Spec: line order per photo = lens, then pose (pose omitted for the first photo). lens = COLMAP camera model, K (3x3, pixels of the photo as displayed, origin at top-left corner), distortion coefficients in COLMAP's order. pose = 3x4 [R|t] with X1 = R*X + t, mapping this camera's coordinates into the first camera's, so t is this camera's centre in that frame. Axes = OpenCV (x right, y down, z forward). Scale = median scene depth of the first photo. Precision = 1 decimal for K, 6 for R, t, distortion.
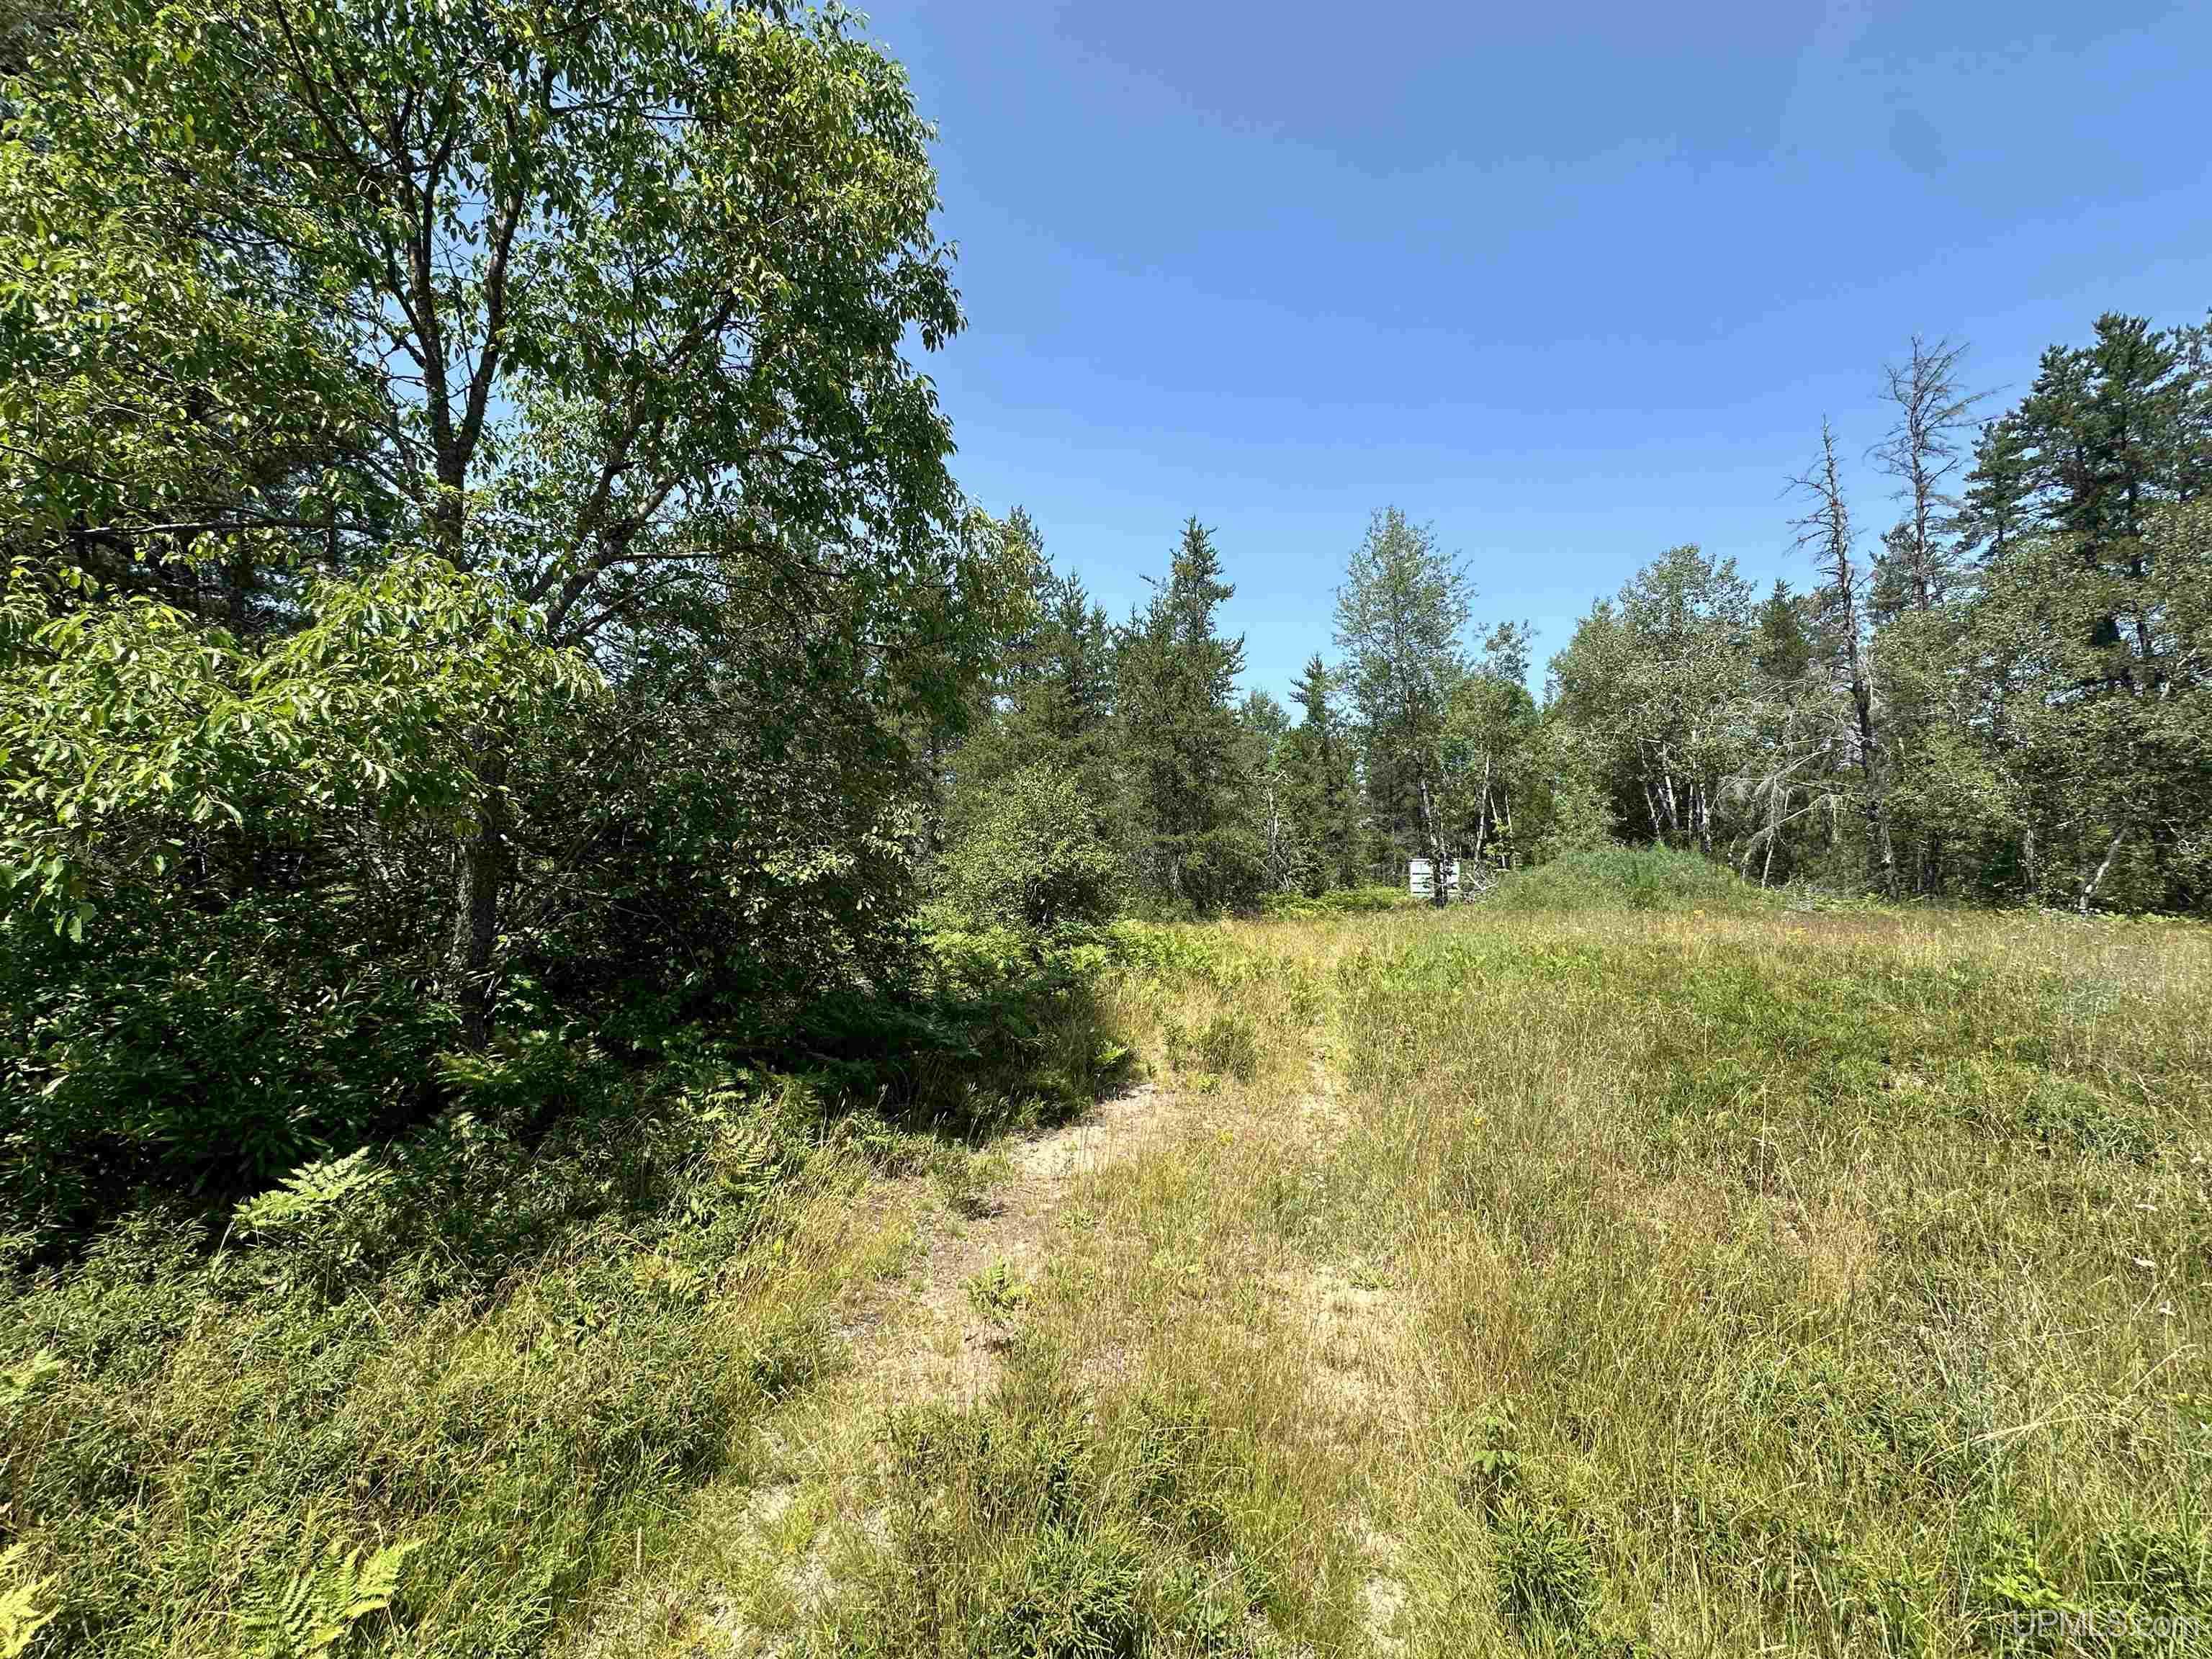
lens RADIAL K [[884.7, 0, 1107.0], [0, 884.7, 831.7], [0, 0, 1]] dist [-0.002839, 0.000570]
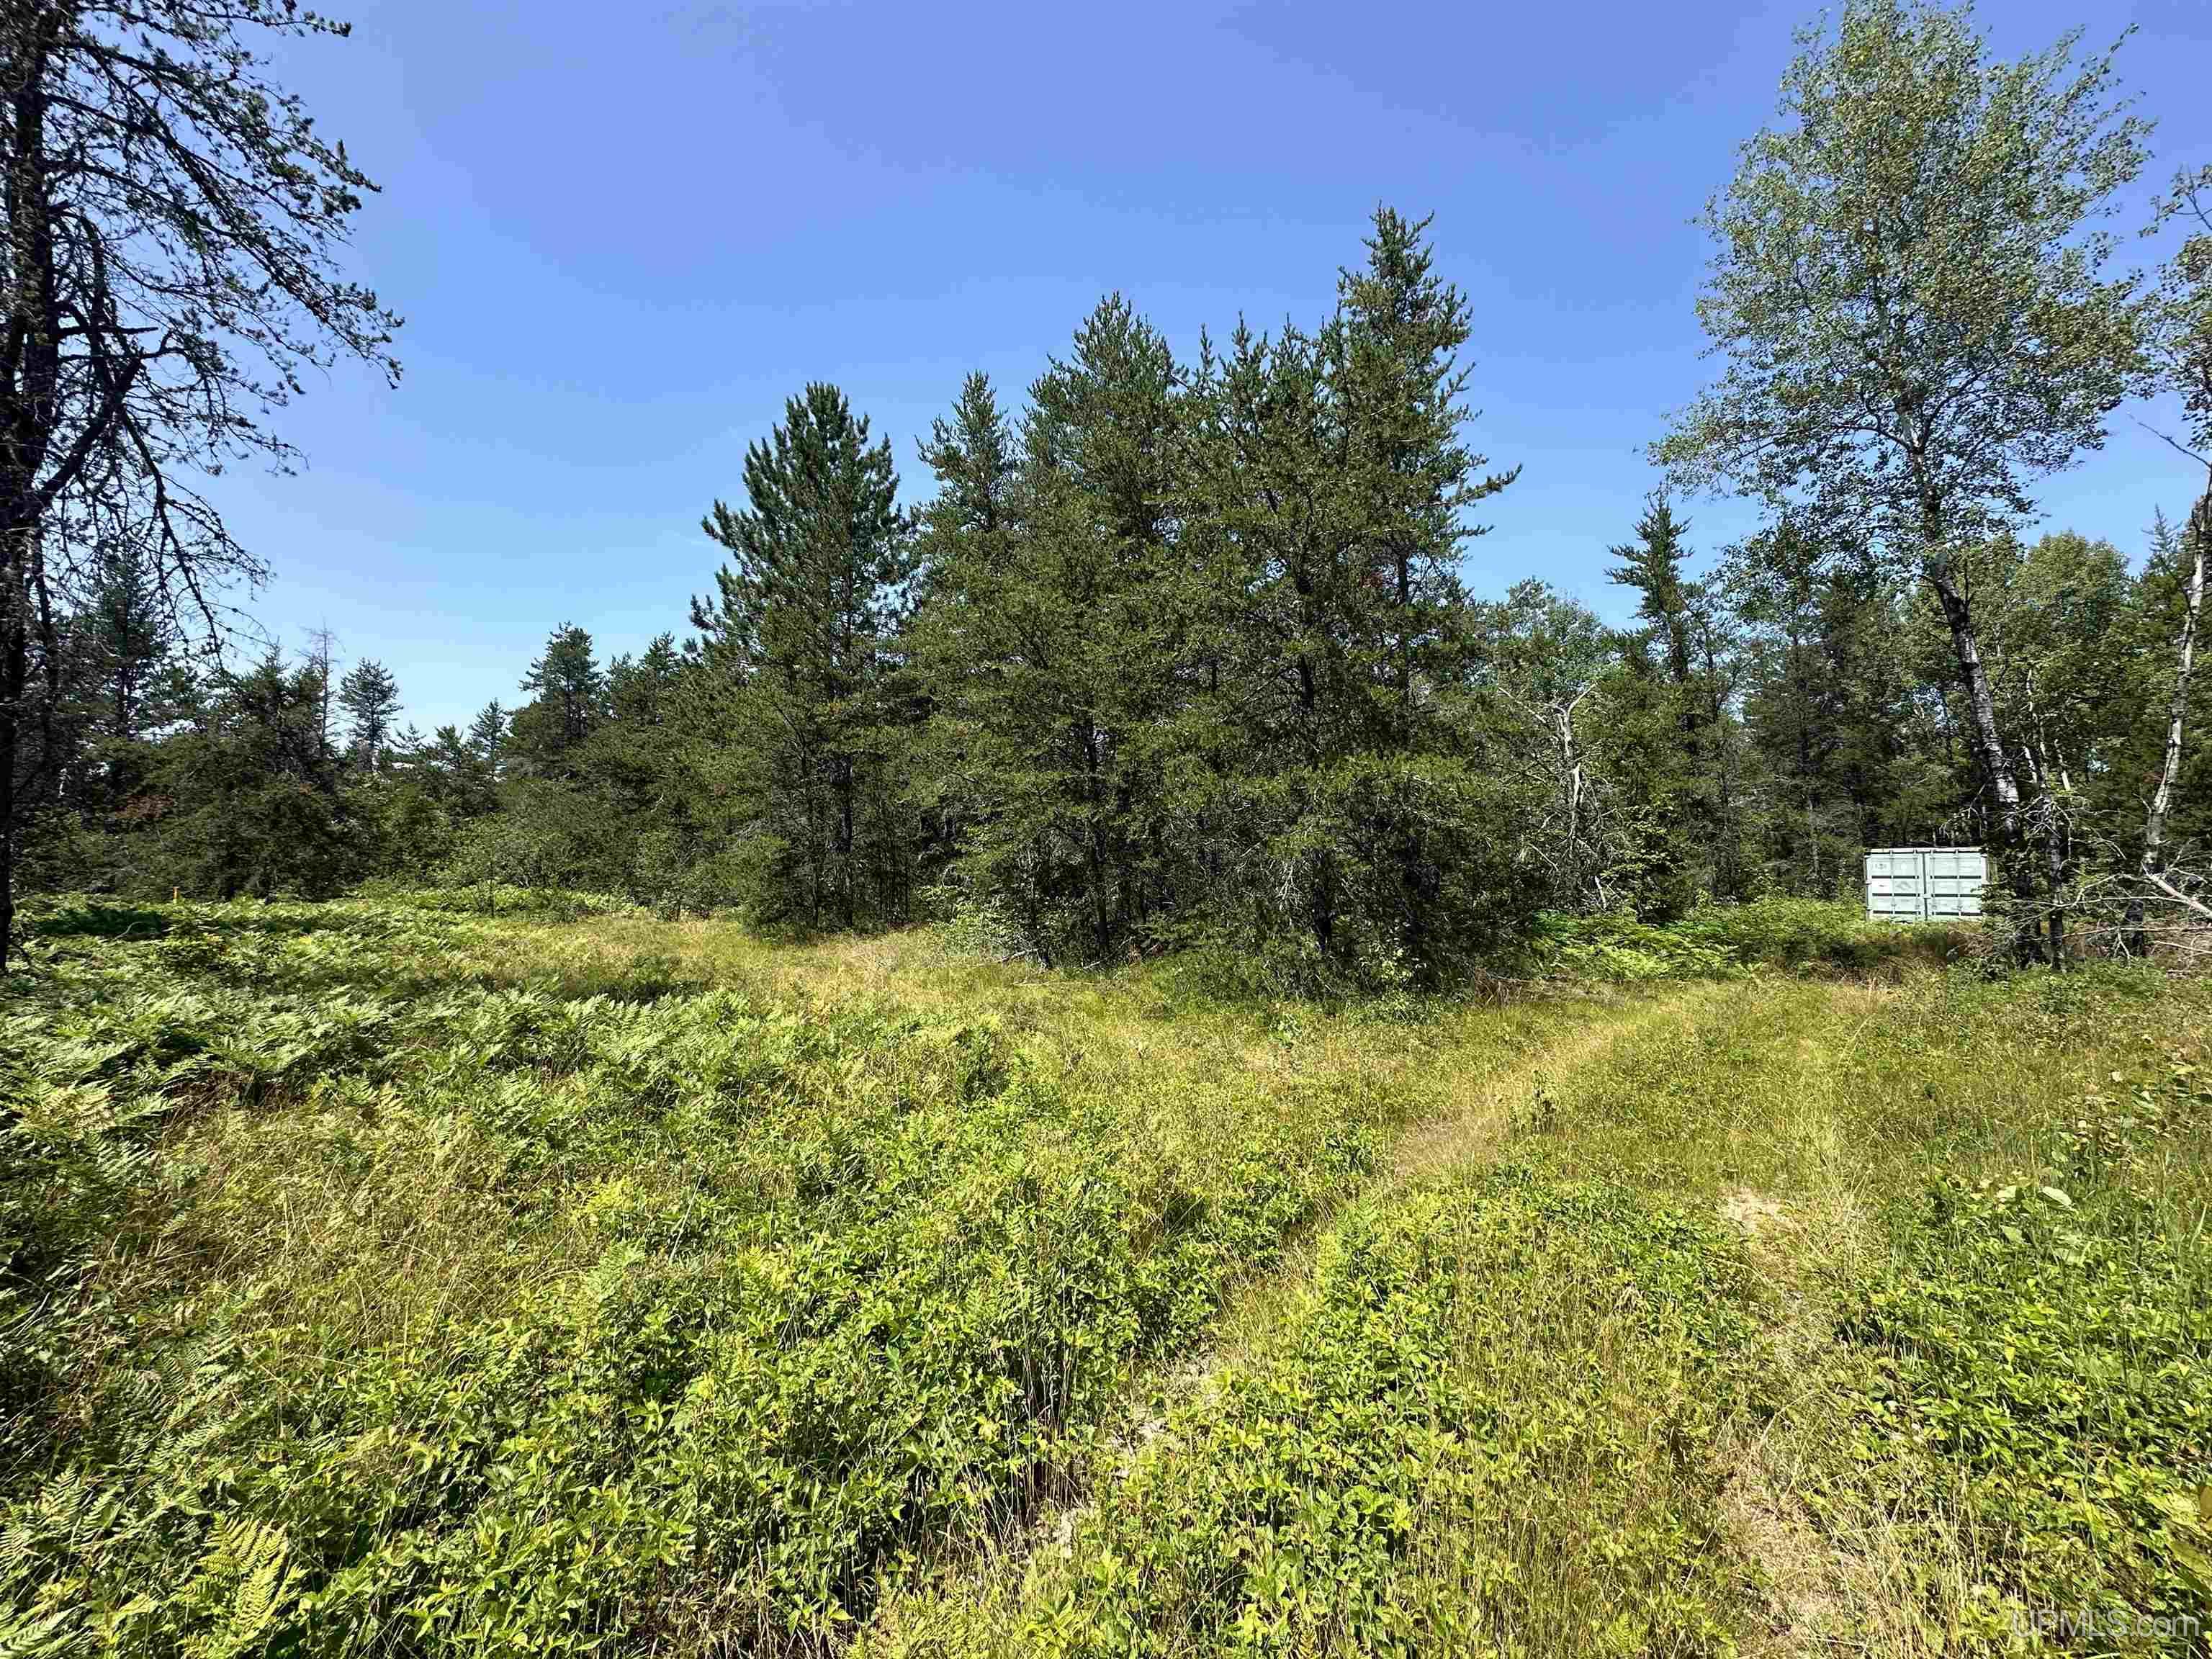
lens RADIAL K [[884.7, 0, 1107.0], [0, 884.7, 831.7], [0, 0, 1]] dist [-0.002839, 0.000570]
pose [[0.945824, -0.015003, -0.324332, 0.105764], [0.013227, 0.999883, -0.007681, 0.023846], [0.324409, 0.002975, 0.945912, 0.447335]]
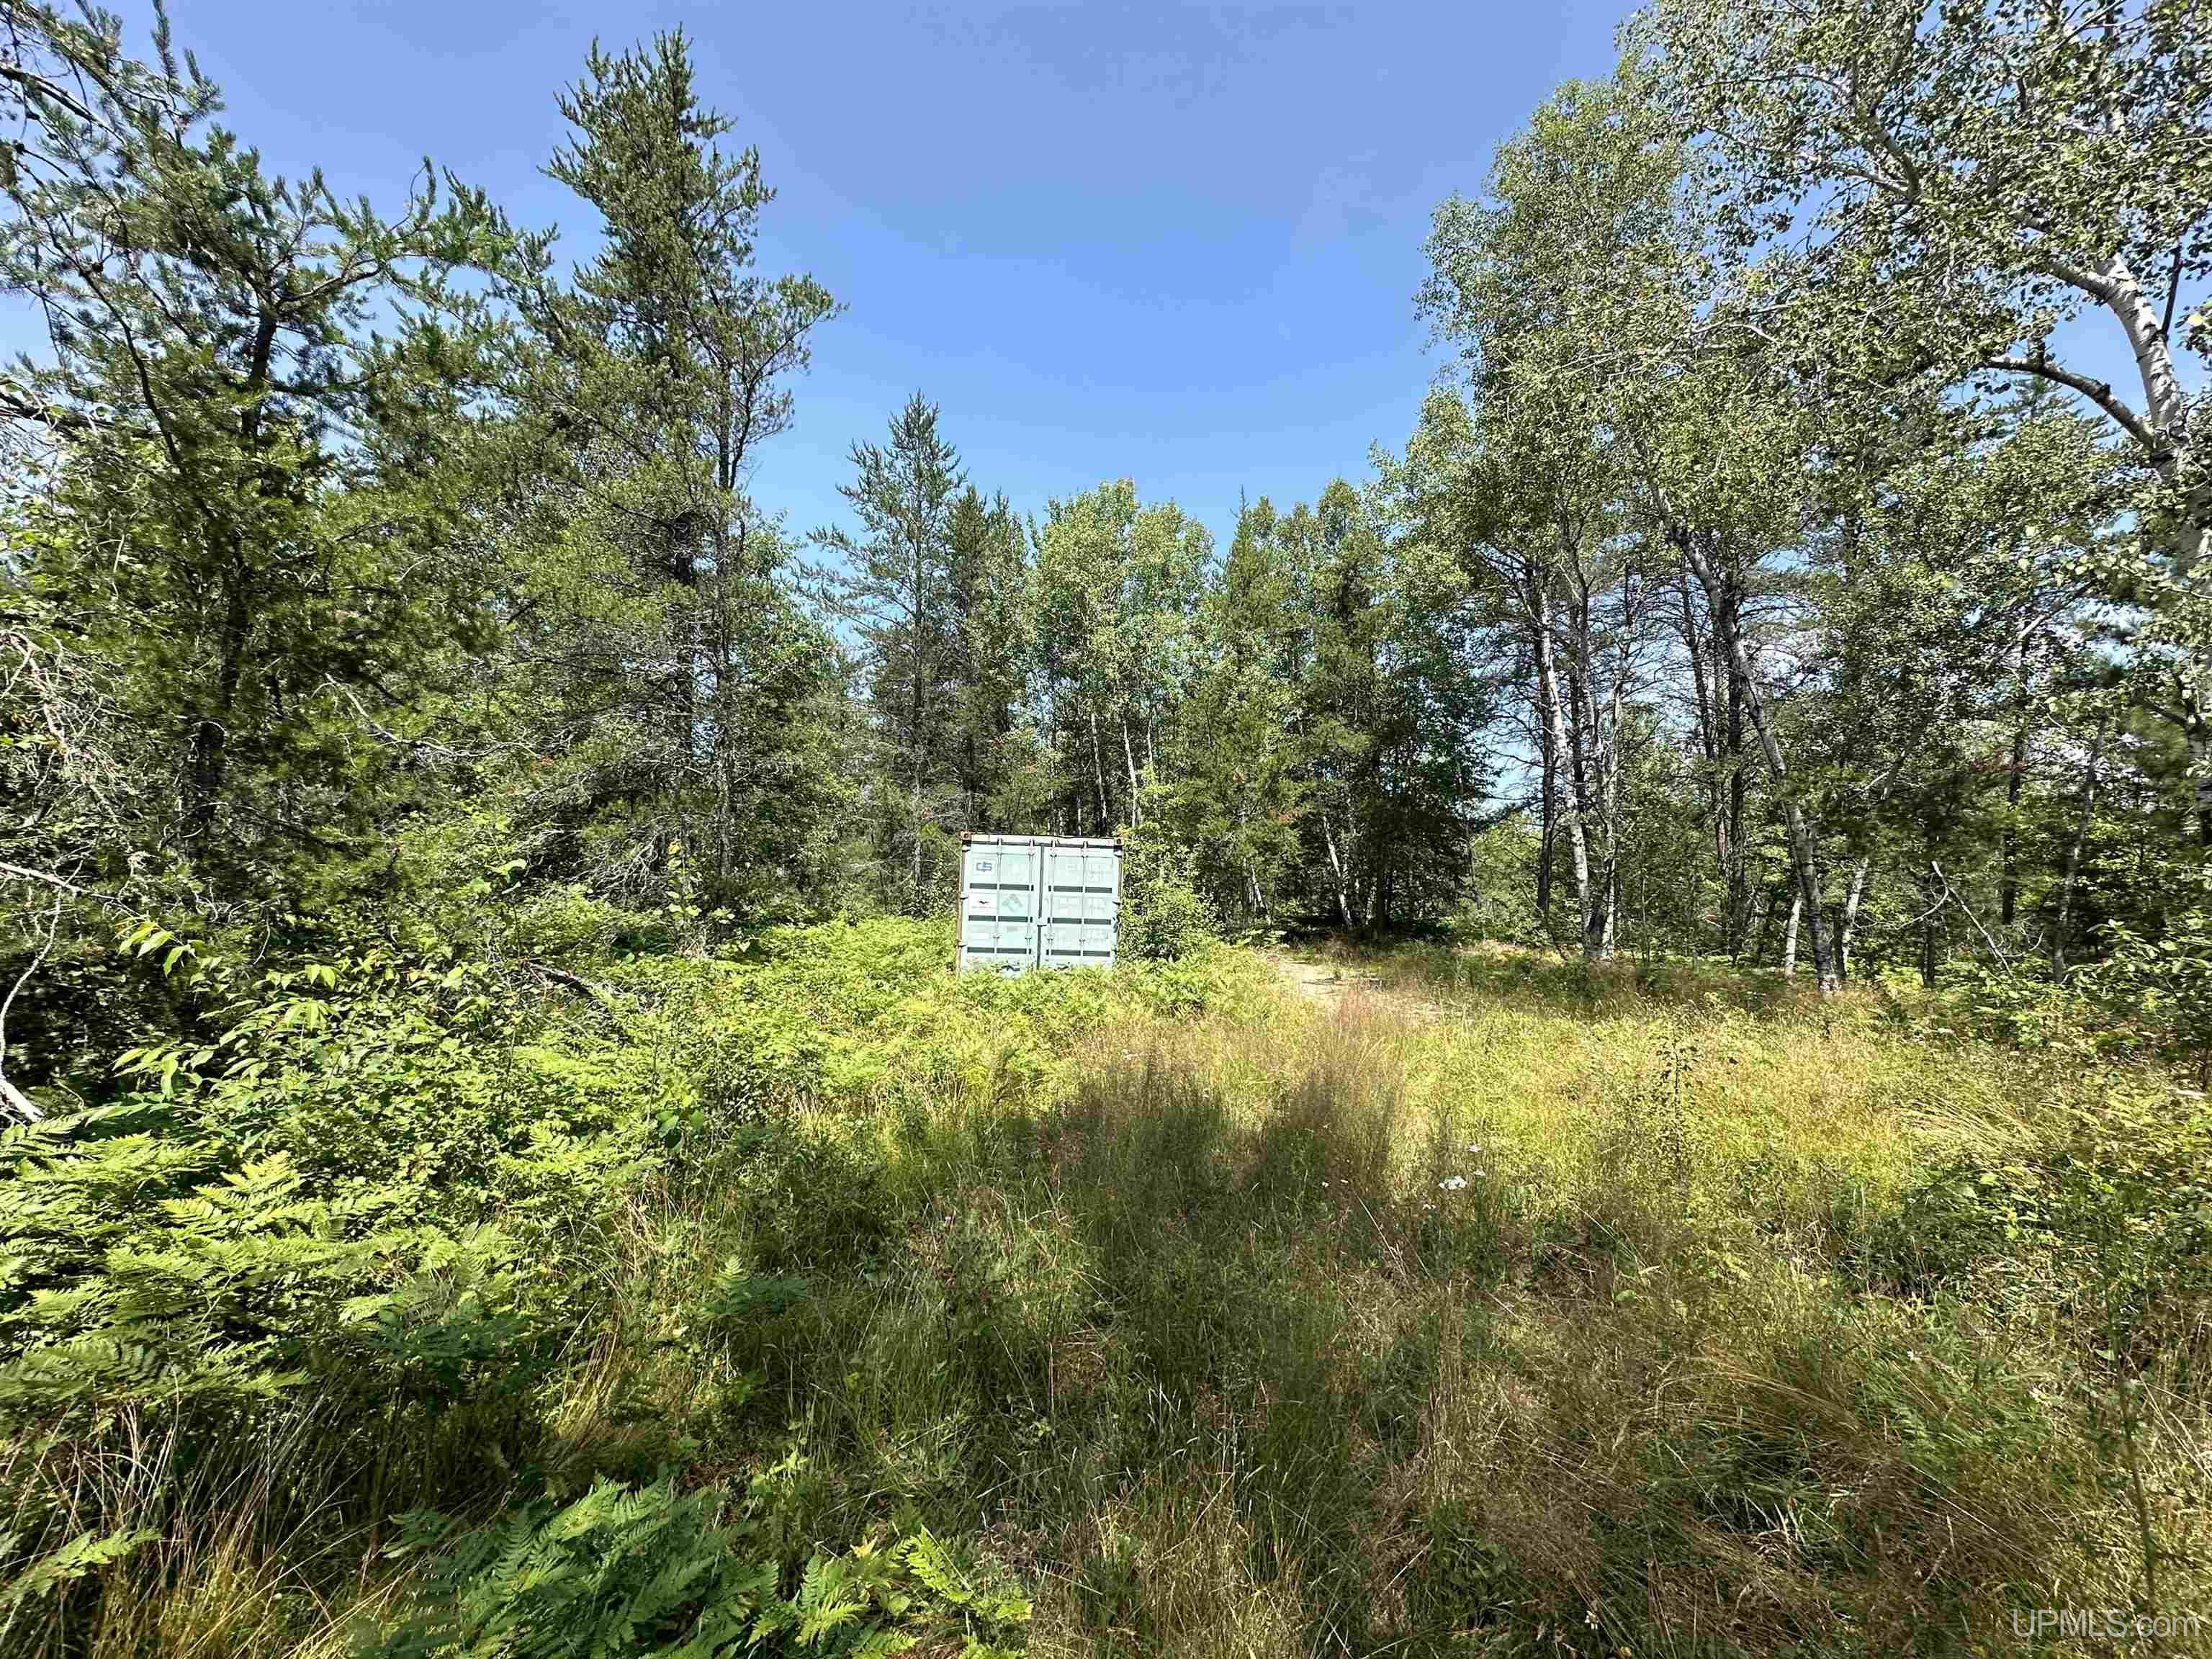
lens RADIAL K [[884.7, 0, 1107.0], [0, 884.7, 831.7], [0, 0, 1]] dist [-0.002839, 0.000570]
pose [[0.863937, 0.062145, 0.499751, 0.307244], [-0.055805, 0.998059, -0.027640, 0.046188], [-0.500499, -0.004010, 0.865728, 0.938325]]
